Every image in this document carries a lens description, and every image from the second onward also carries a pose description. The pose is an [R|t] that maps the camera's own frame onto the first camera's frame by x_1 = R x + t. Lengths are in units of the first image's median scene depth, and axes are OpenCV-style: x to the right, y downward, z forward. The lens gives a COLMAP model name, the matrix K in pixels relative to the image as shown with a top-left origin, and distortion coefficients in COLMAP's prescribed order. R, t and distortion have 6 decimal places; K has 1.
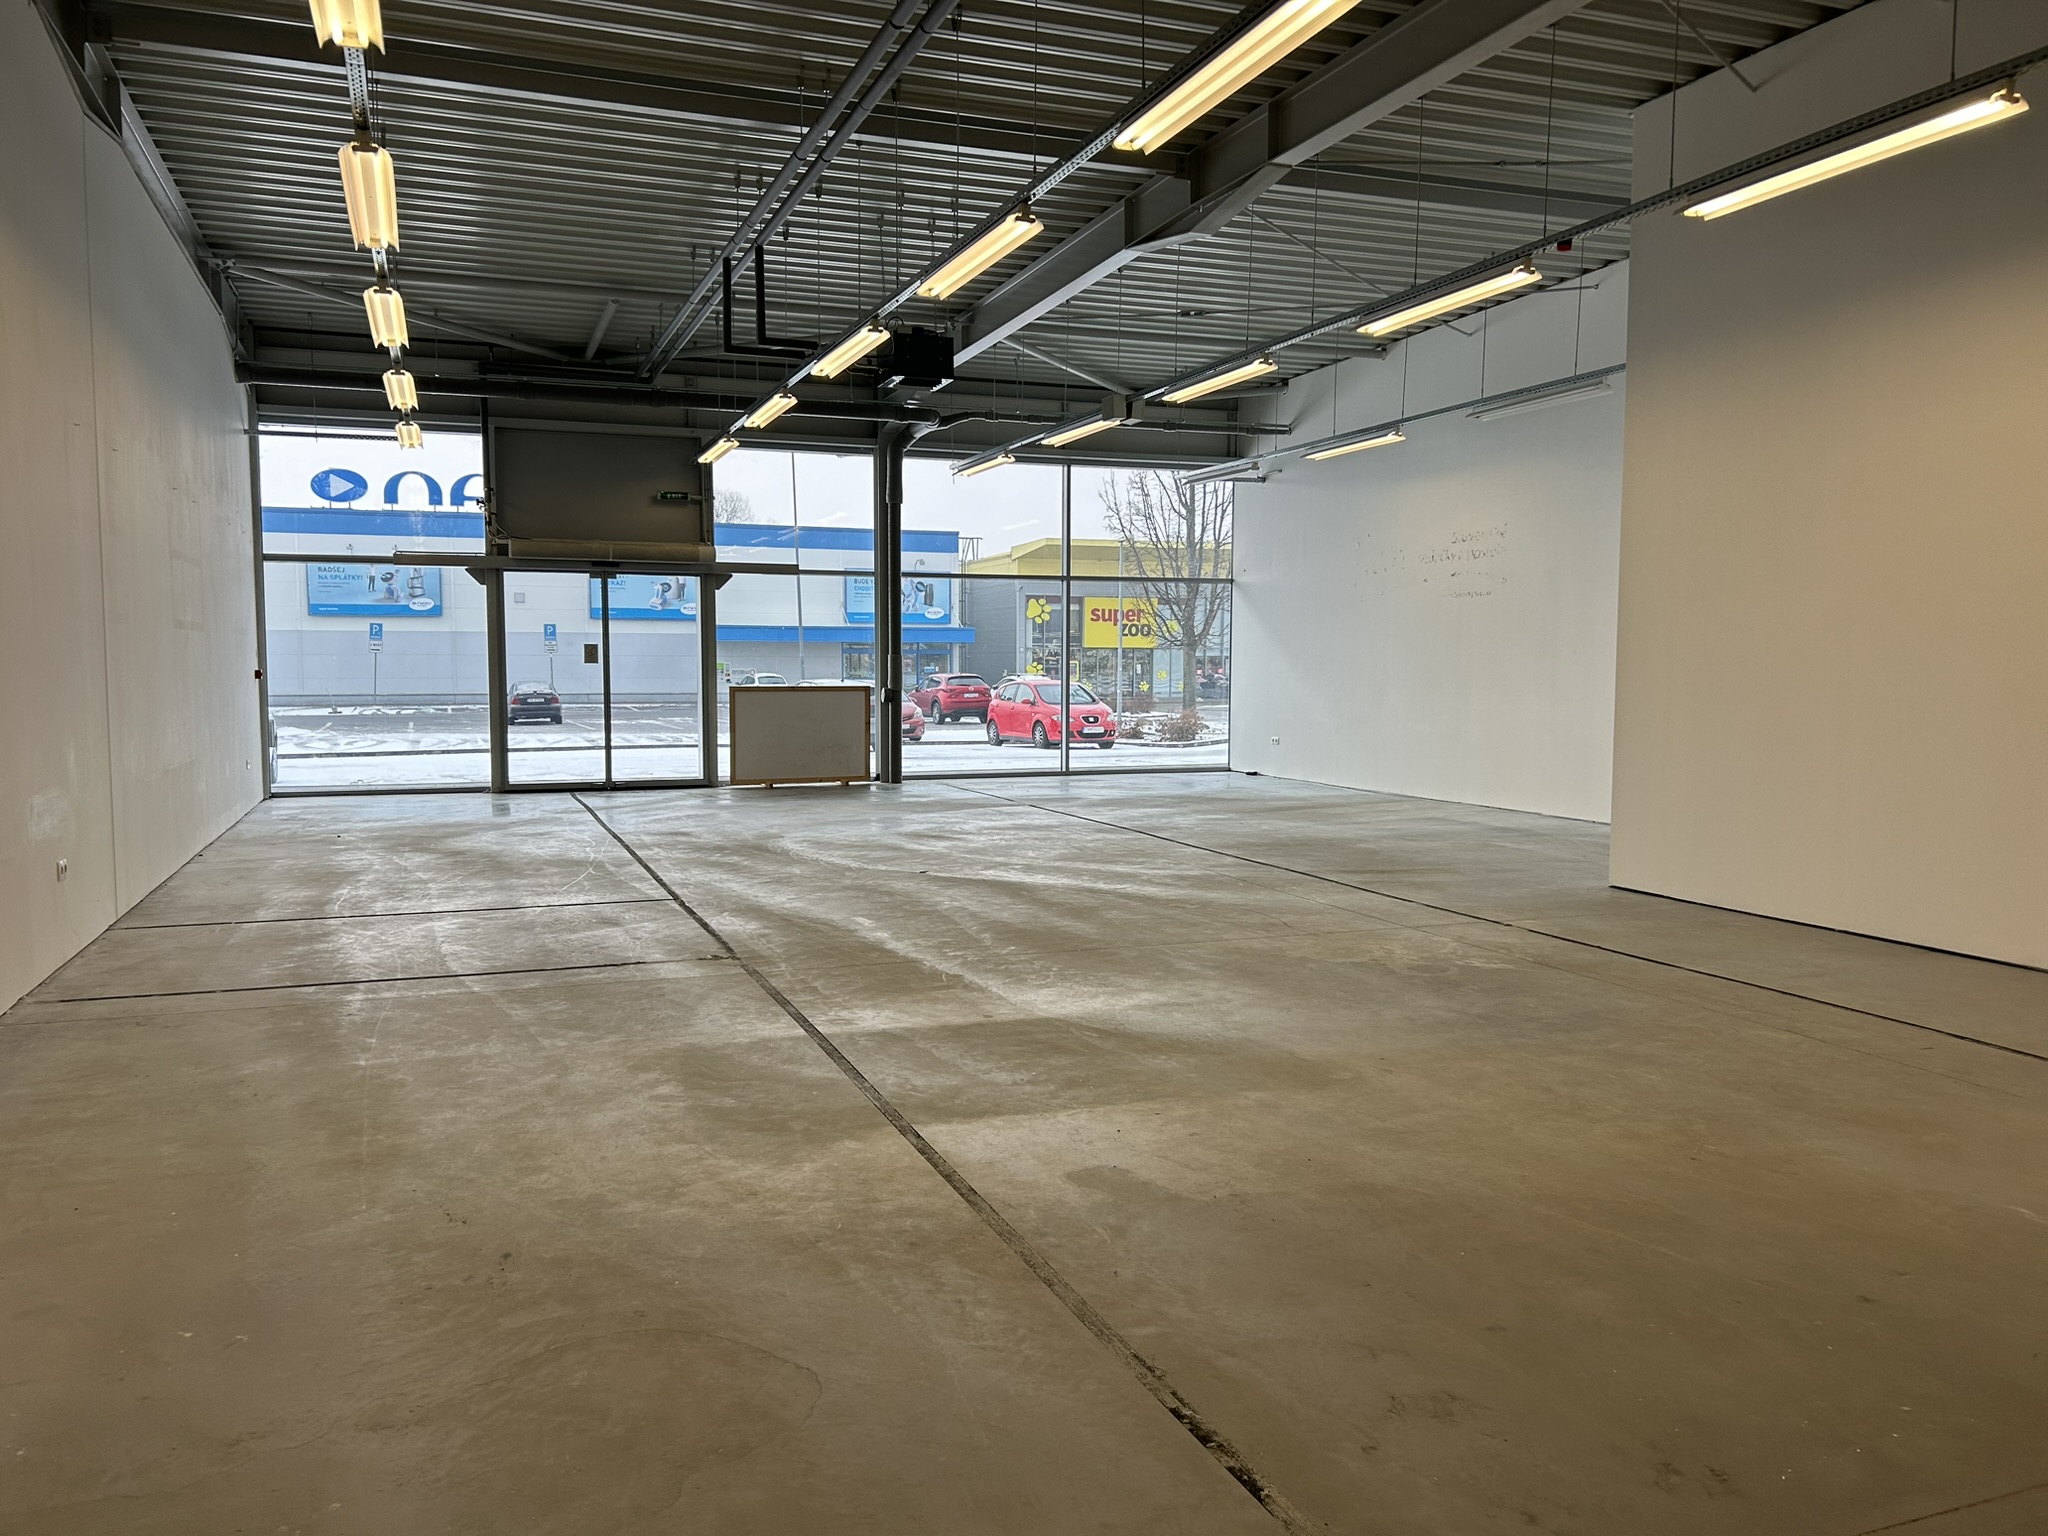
lens RADIAL K [[1535.9, 0, 1009.2], [0, 1535.9, 767.5], [0, 0, 1]] dist [0.057697, -0.060674]
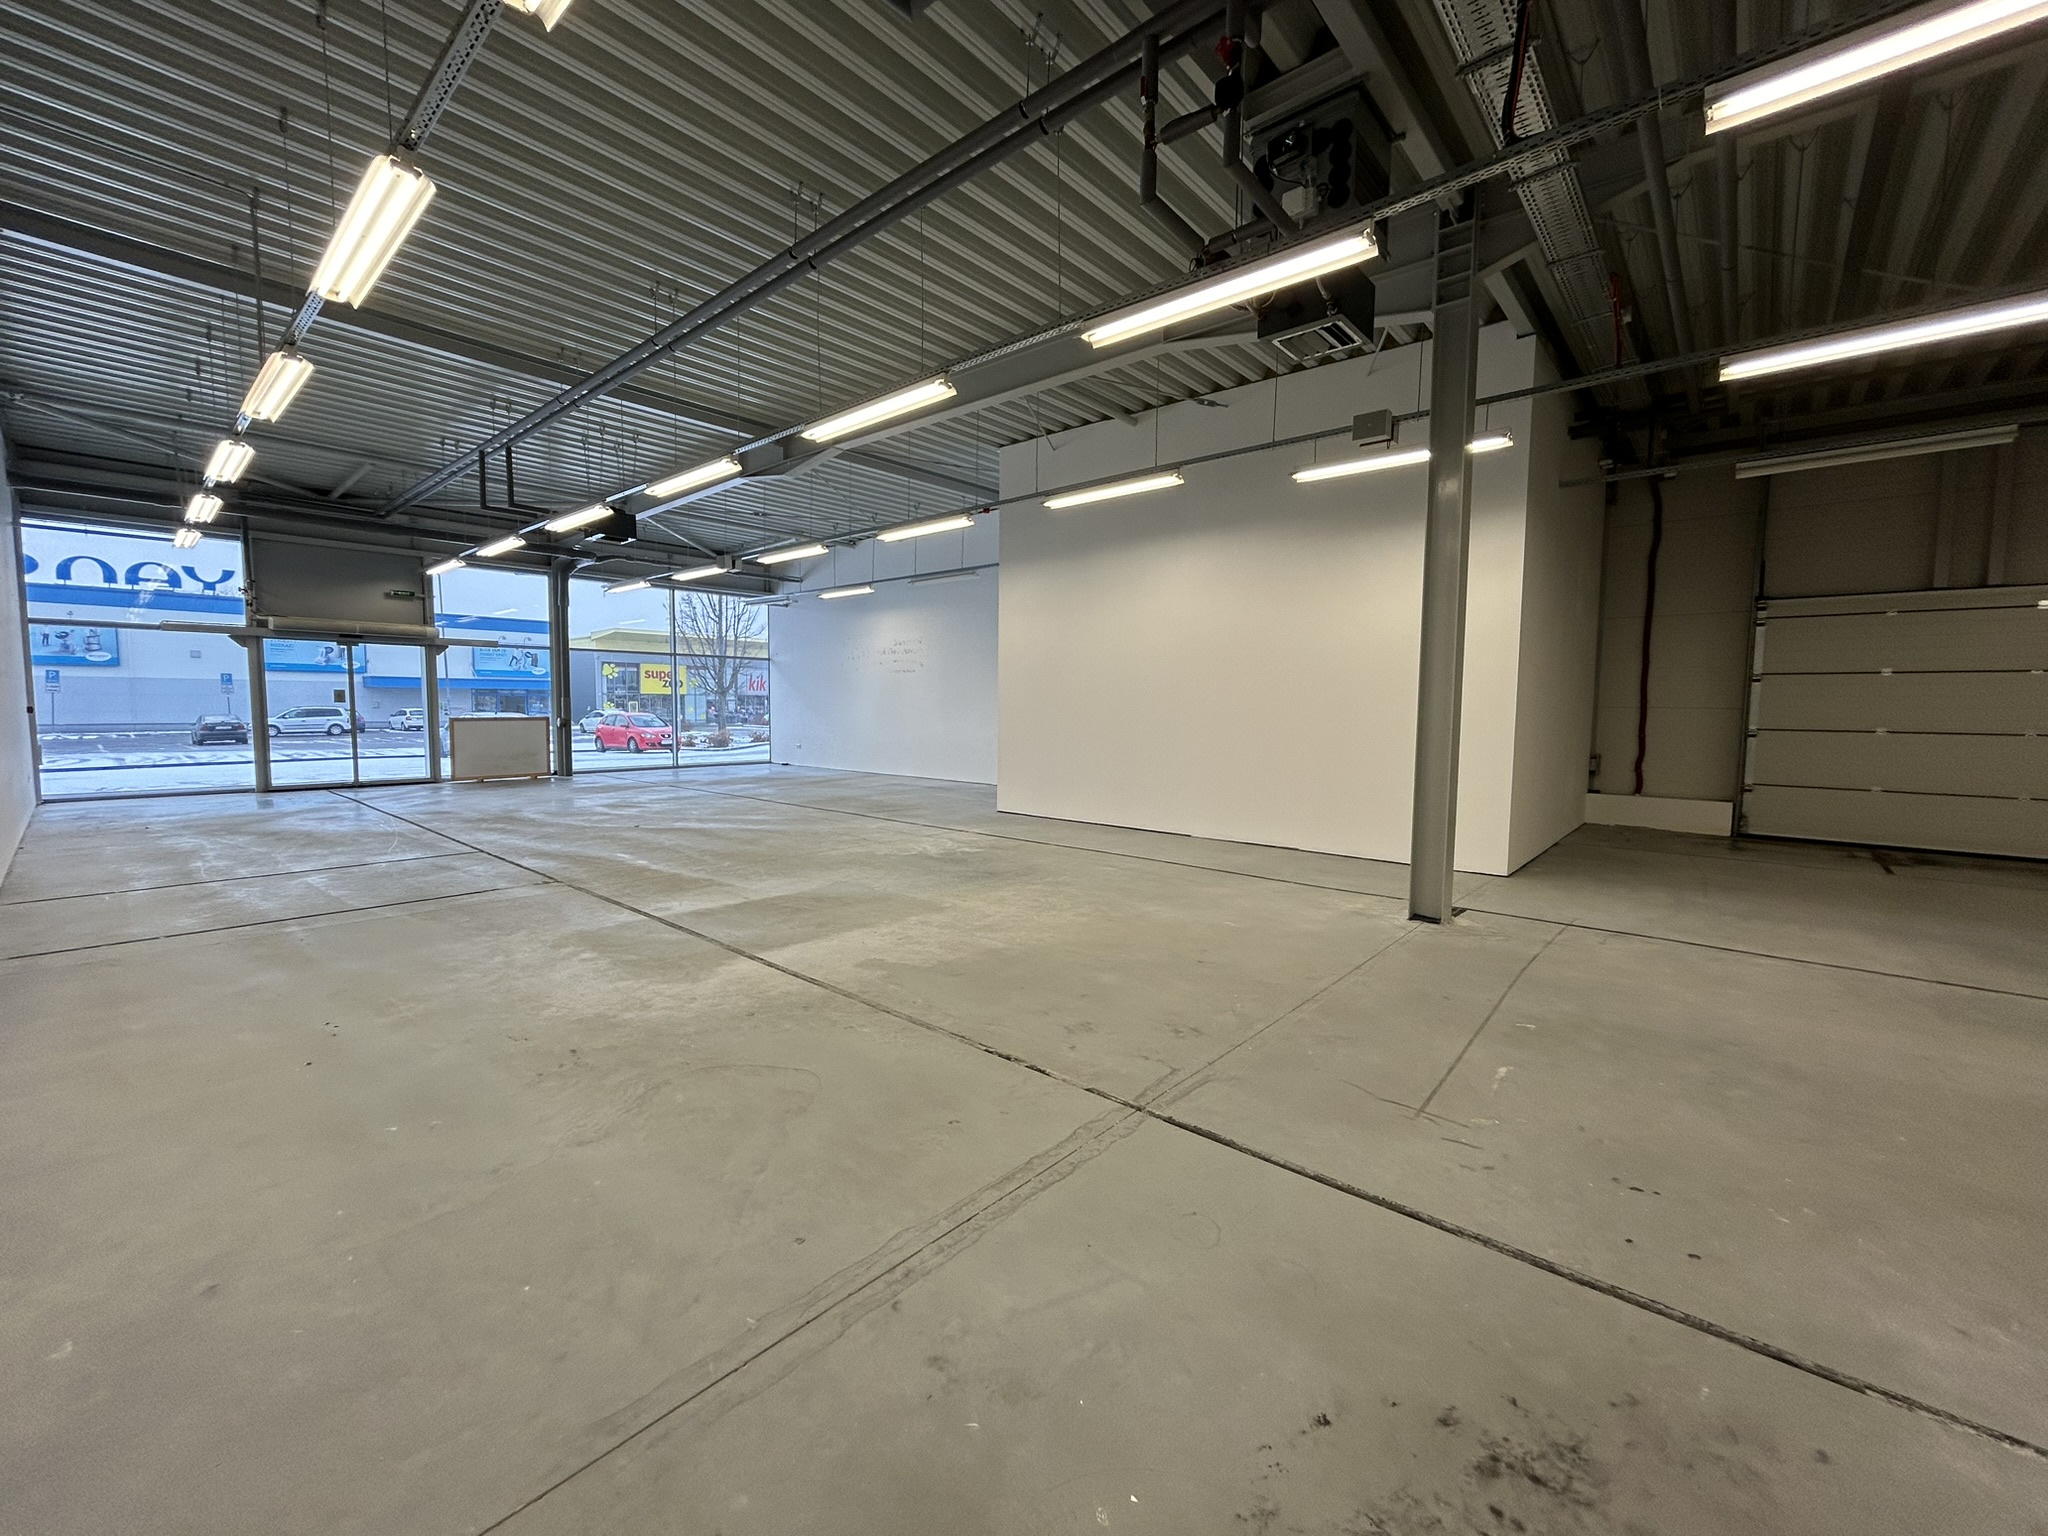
lens RADIAL K [[825.9, 0, 1017.0], [0, 825.9, 766.9], [0, 0, 1]] dist [-0.002052, 0.001102]
pose [[0.882588, -0.030054, 0.469186, -0.071295], [0.026018, 0.999548, 0.015085, -0.000459], [-0.469428, -0.001106, 0.882970, -0.009408]]
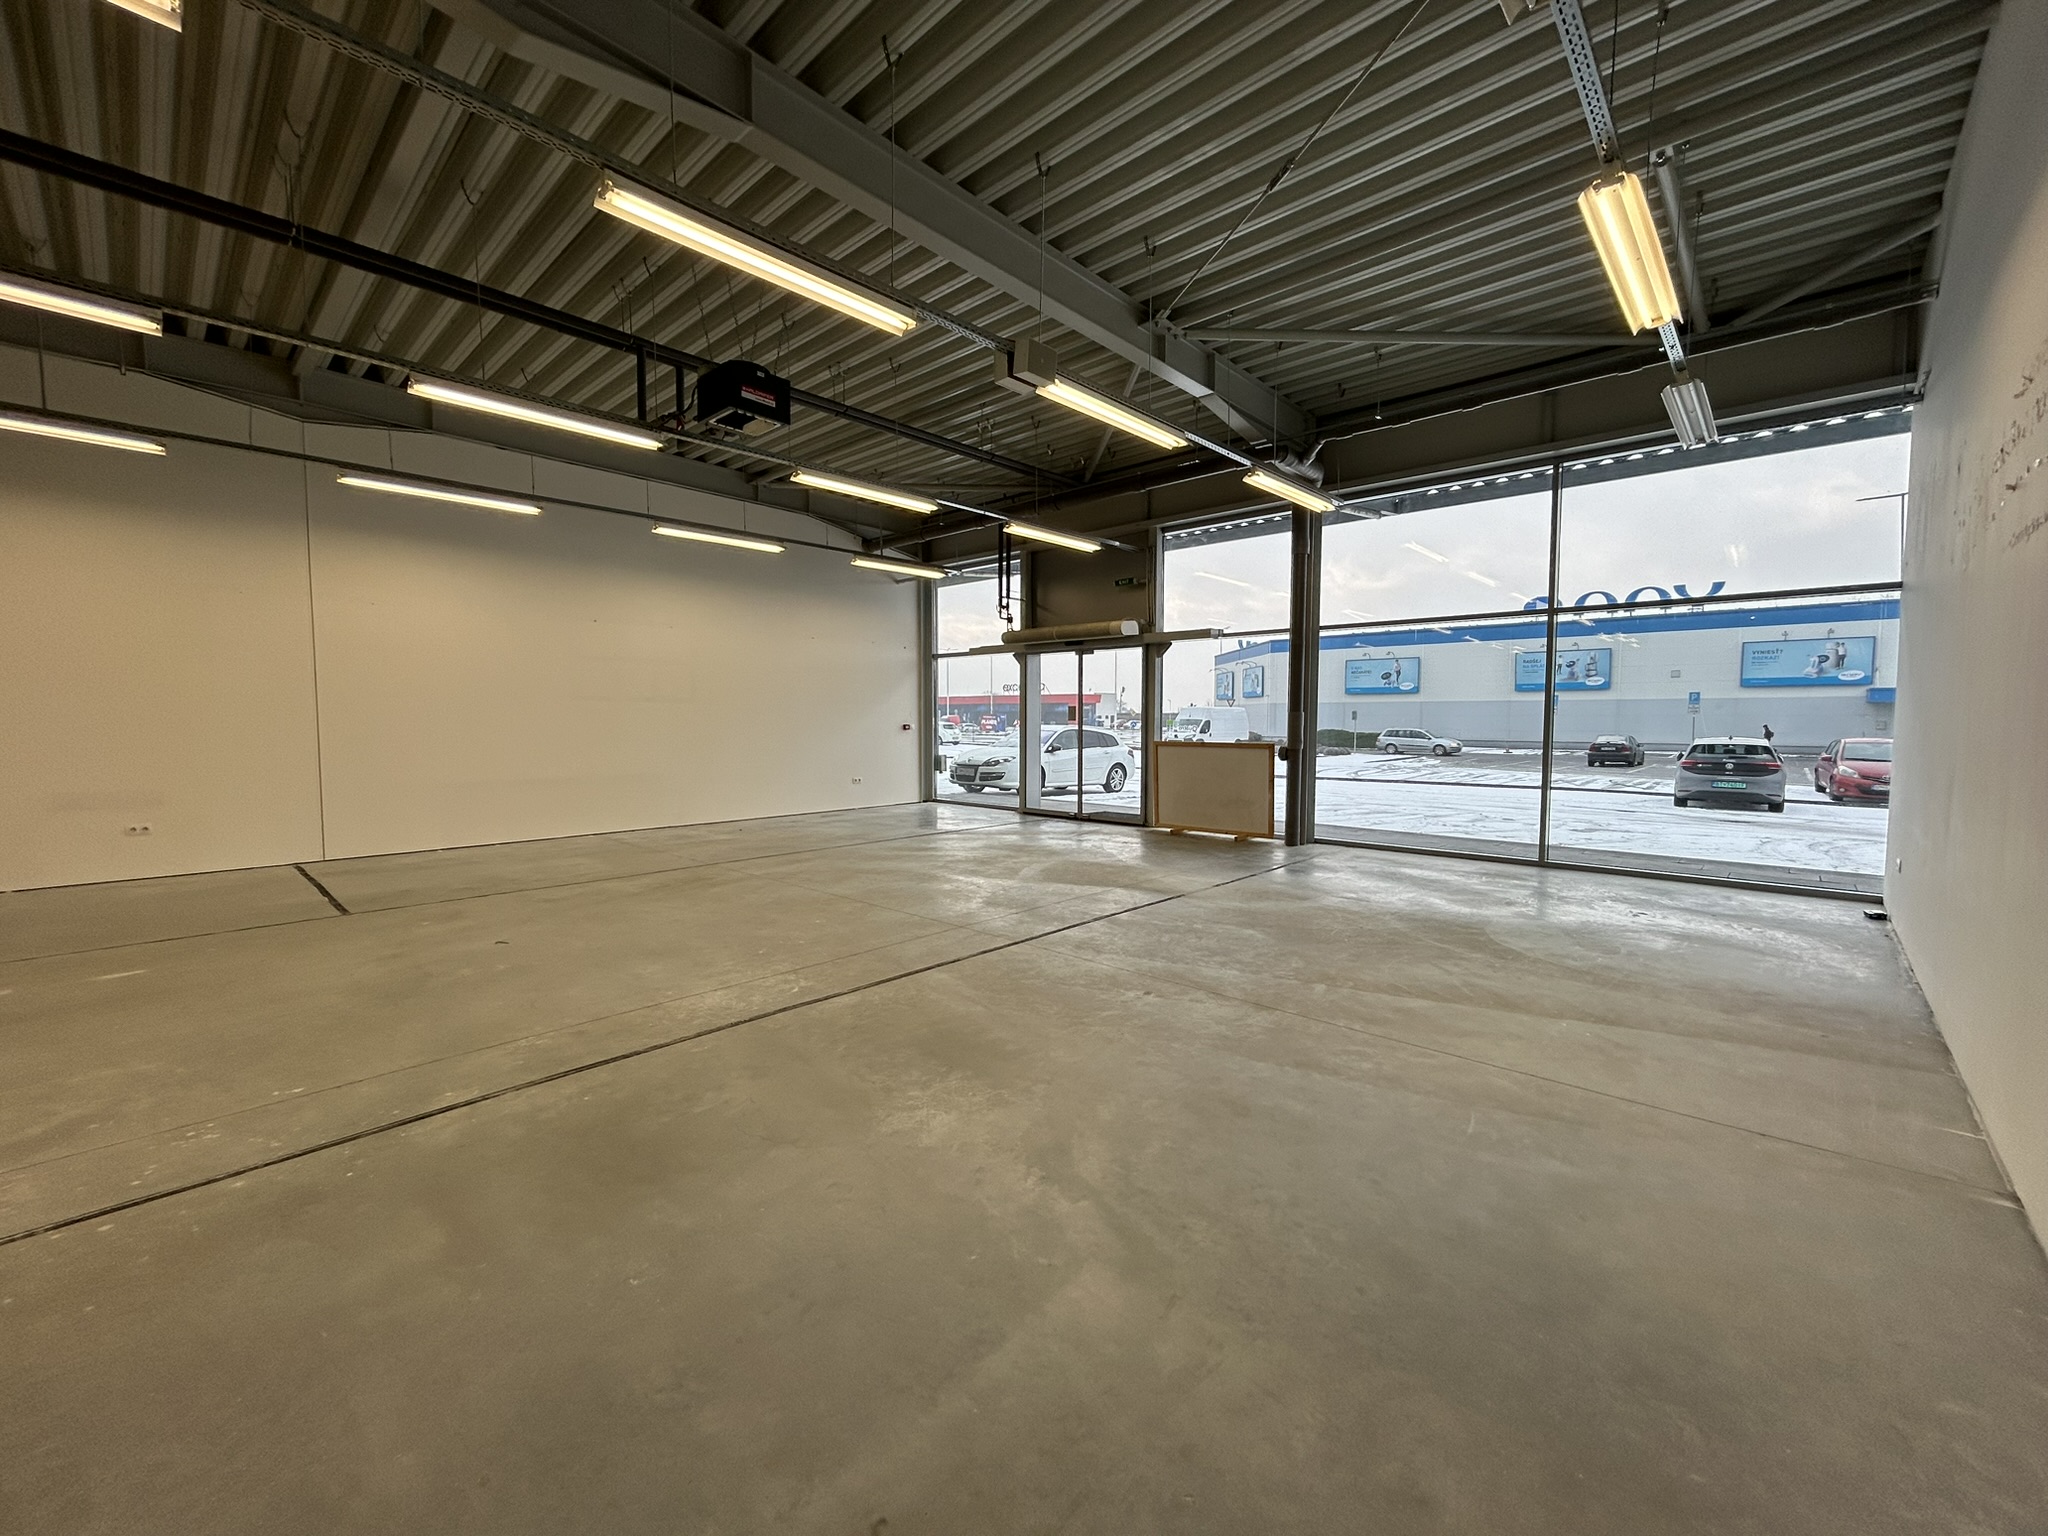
lens RADIAL K [[825.9, 0, 1018.7], [0, 825.9, 770.1], [0, 0, 1]] dist [-0.002052, 0.001102]
pose [[0.446385, 0.055689, -0.893106, 0.337334], [-0.062378, 0.997570, 0.031025, -0.046222], [0.892664, 0.041861, 0.448775, 0.664688]]
